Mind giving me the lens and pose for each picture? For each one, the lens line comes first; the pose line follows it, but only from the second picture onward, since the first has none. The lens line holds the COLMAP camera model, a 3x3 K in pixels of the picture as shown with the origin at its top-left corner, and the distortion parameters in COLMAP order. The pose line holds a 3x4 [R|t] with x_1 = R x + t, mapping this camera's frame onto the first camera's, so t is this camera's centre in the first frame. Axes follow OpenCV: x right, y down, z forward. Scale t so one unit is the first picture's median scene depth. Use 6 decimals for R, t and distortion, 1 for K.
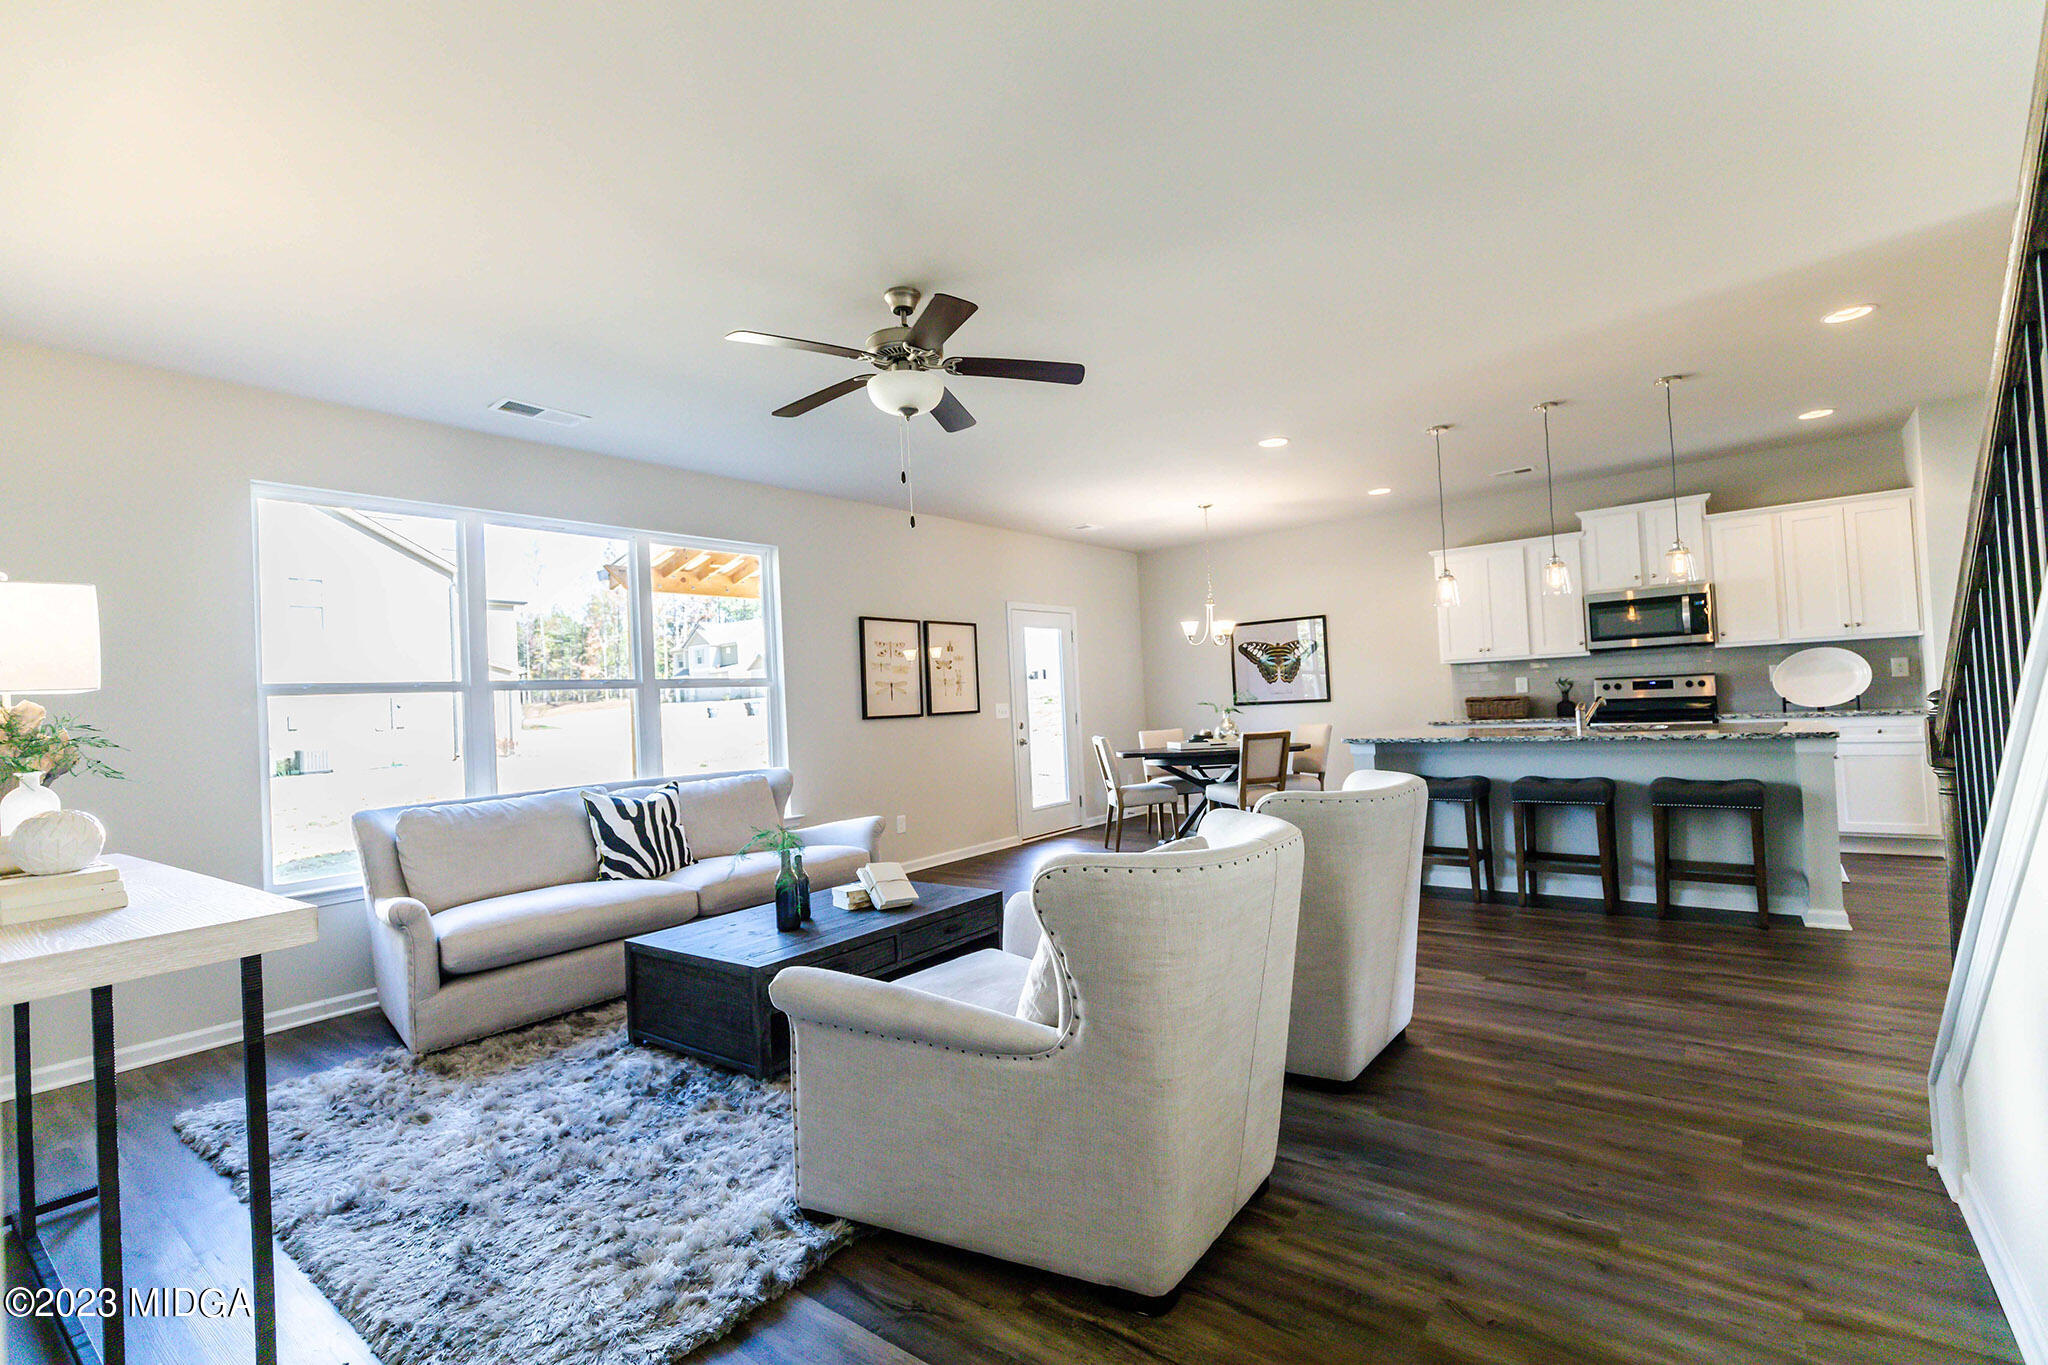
lens RADIAL K [[920.6, 0, 1035.8], [0, 920.6, 679.1], [0, 0, 1]] dist [0.008172, -0.000654]
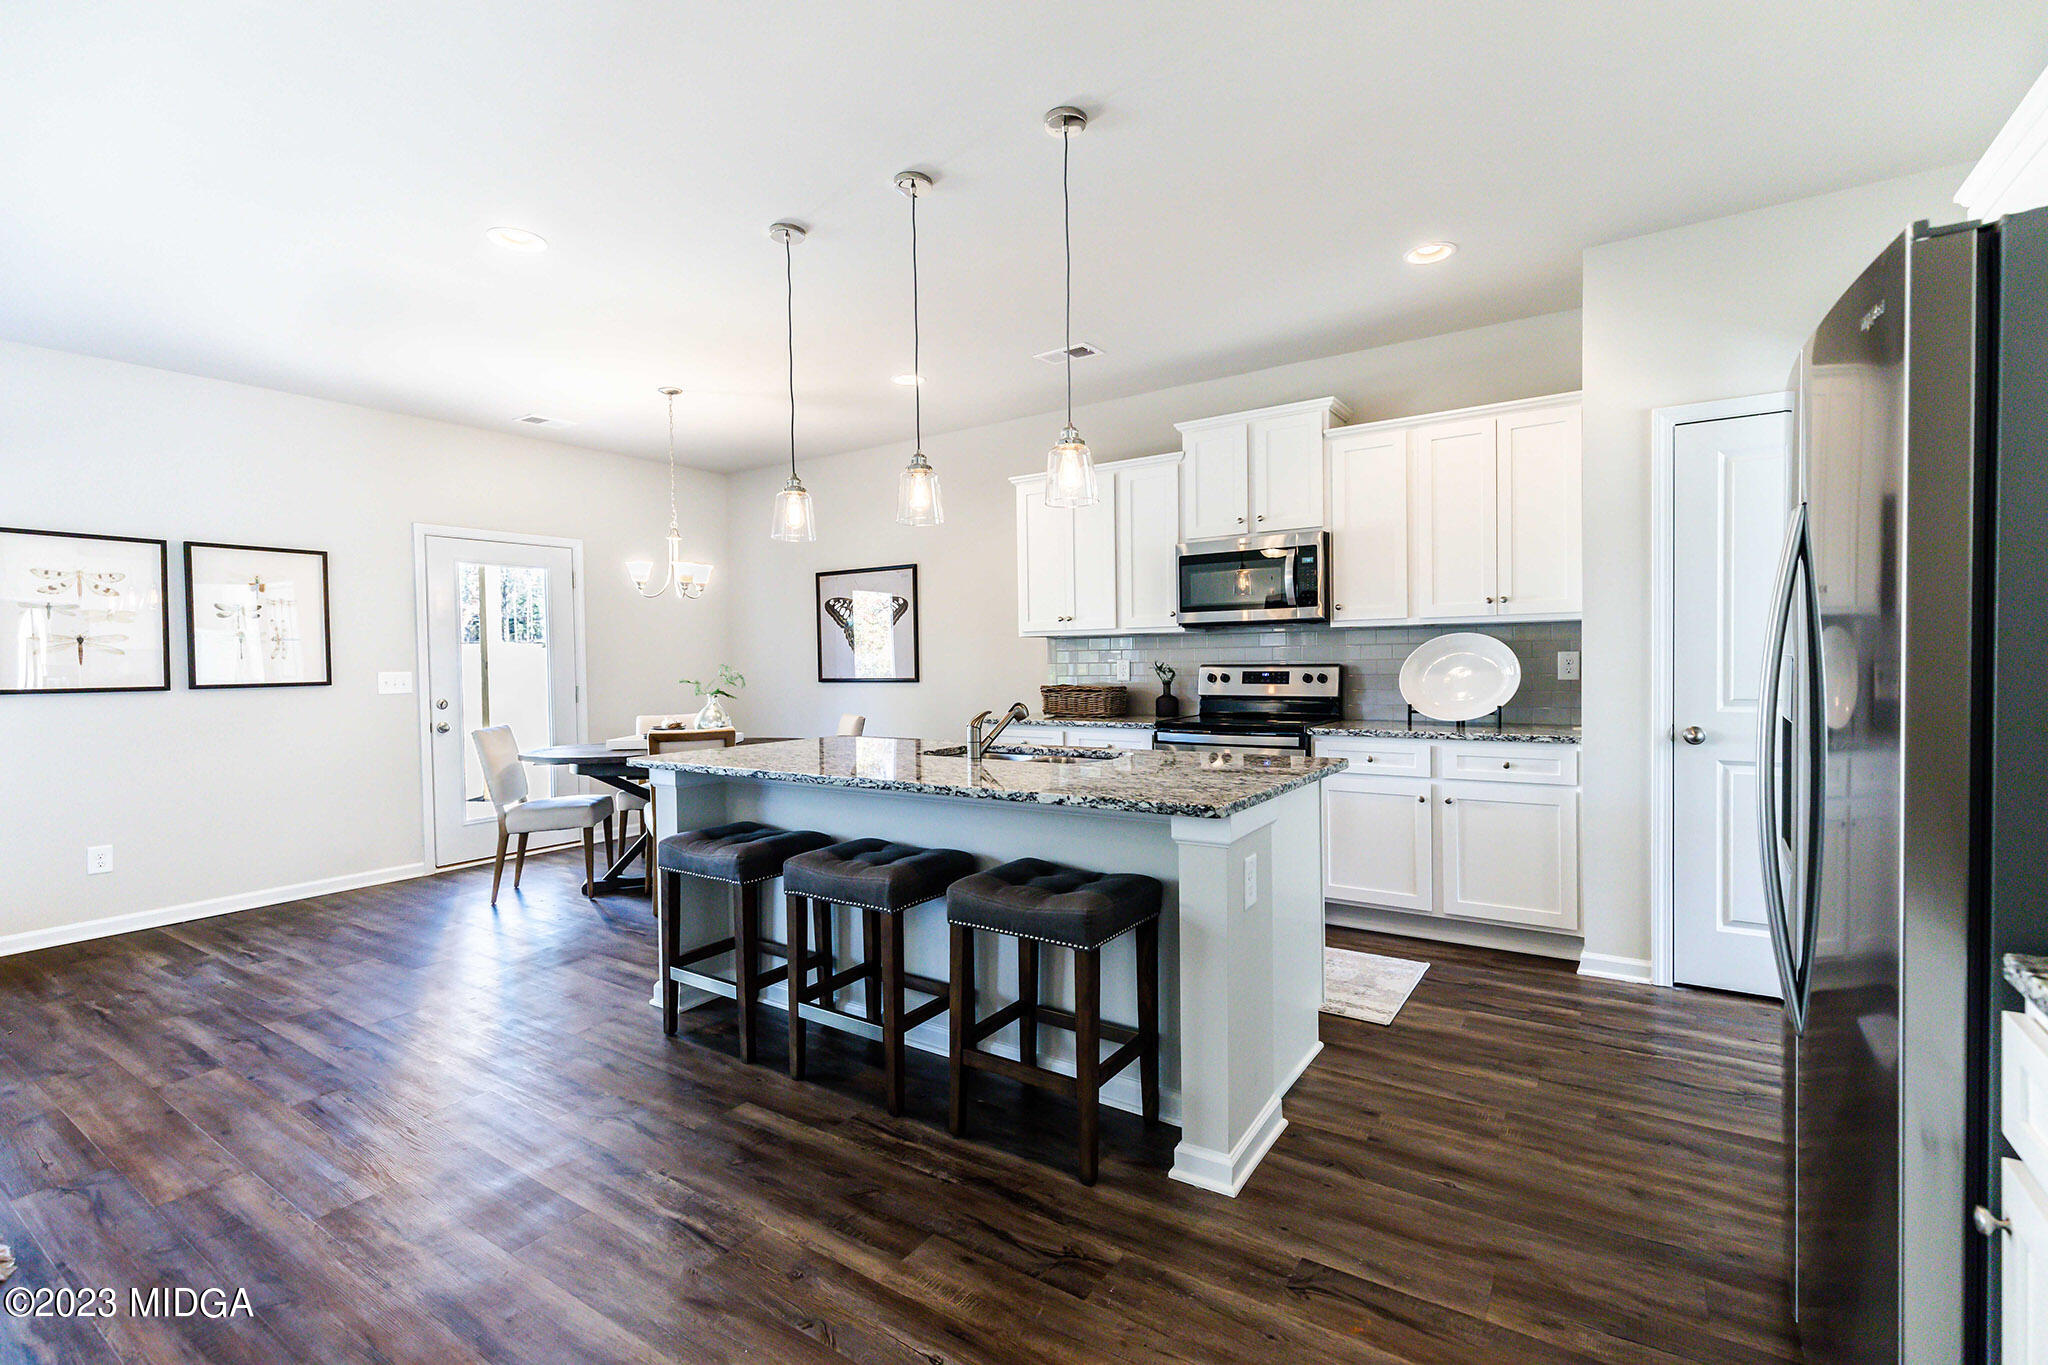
lens RADIAL K [[920.6, 0, 1035.8], [0, 920.6, 679.1], [0, 0, 1]] dist [0.008172, -0.000654]
pose [[0.997192, 0.031216, 0.068073, 0.449610], [-0.034337, 0.998389, 0.045175, -0.018121], [-0.066553, -0.047386, 0.996657, 0.320266]]
